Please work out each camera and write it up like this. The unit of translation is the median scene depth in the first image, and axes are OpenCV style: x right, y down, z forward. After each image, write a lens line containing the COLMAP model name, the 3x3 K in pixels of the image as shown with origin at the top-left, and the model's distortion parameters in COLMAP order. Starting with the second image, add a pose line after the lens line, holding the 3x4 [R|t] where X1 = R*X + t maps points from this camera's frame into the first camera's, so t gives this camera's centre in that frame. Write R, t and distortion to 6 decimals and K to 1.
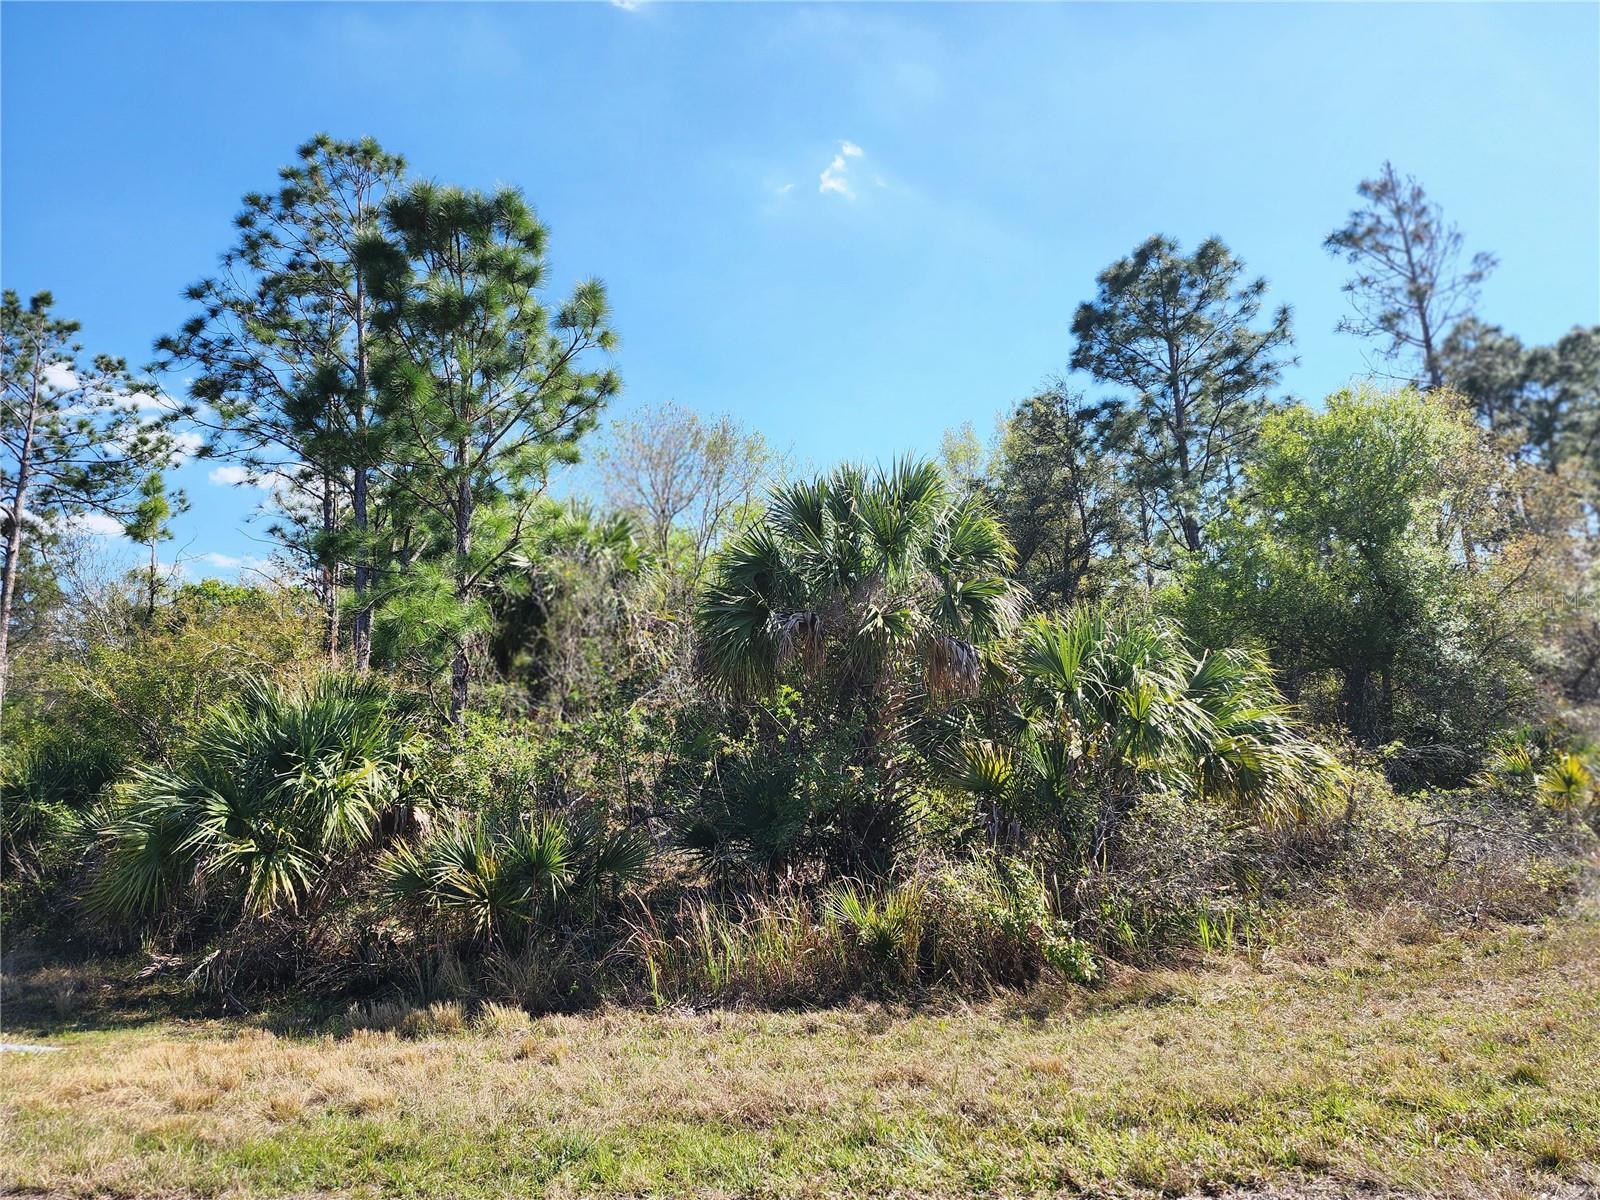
lens RADIAL K [[1141.6, 0, 800.3], [0, 1141.6, 602.2], [0, 0, 1]] dist [0.081377, -0.074873]
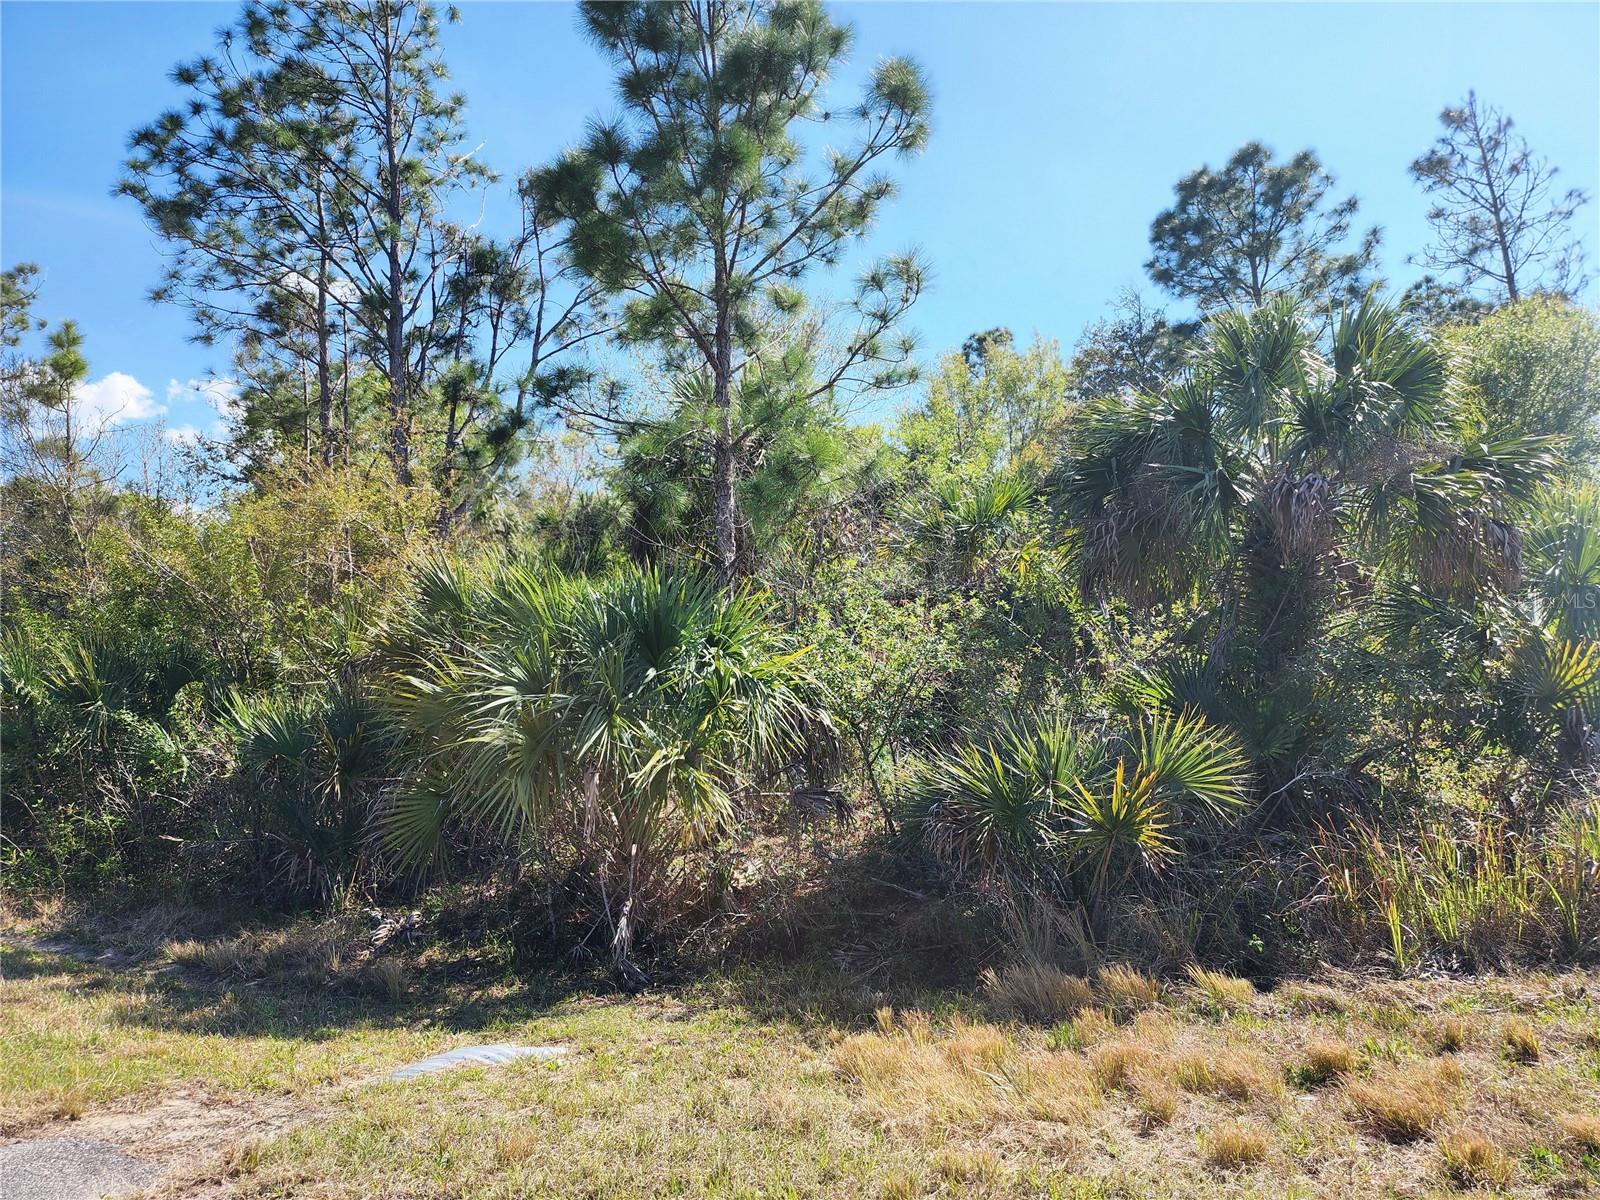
lens RADIAL K [[1141.6, 0, 799.9], [0, 1141.6, 607.1], [0, 0, 1]] dist [0.081377, -0.074873]
pose [[0.984569, 0.032125, 0.172022, -0.417124], [-0.039391, 0.998463, 0.038996, 0.075432], [-0.170505, -0.045170, 0.984321, 0.253829]]
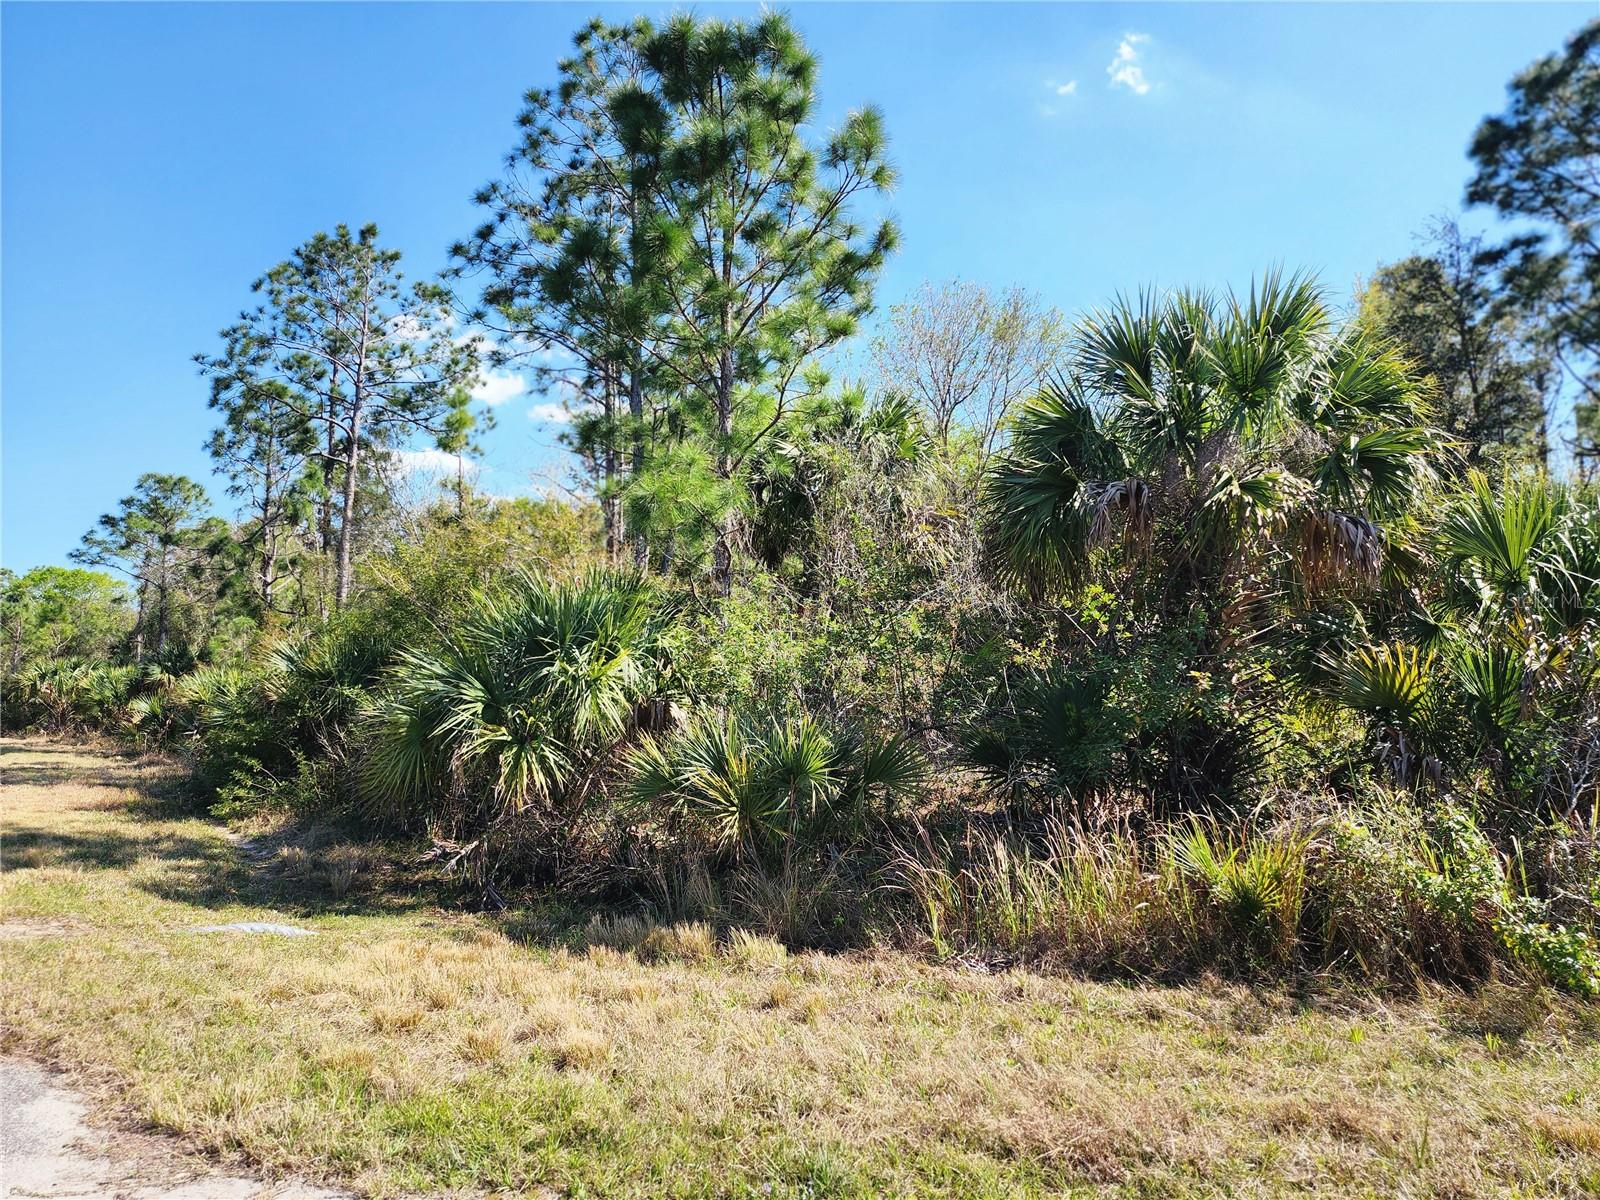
lens RADIAL K [[1141.6, 0, 741.4], [0, 1141.6, 601.1], [0, 0, 1]] dist [0.081377, -0.074873]
pose [[0.957497, 0.013176, -0.288144, -0.019718], [0.005994, 0.997831, 0.065548, 0.035175], [0.288382, -0.064489, 0.955341, 0.145140]]
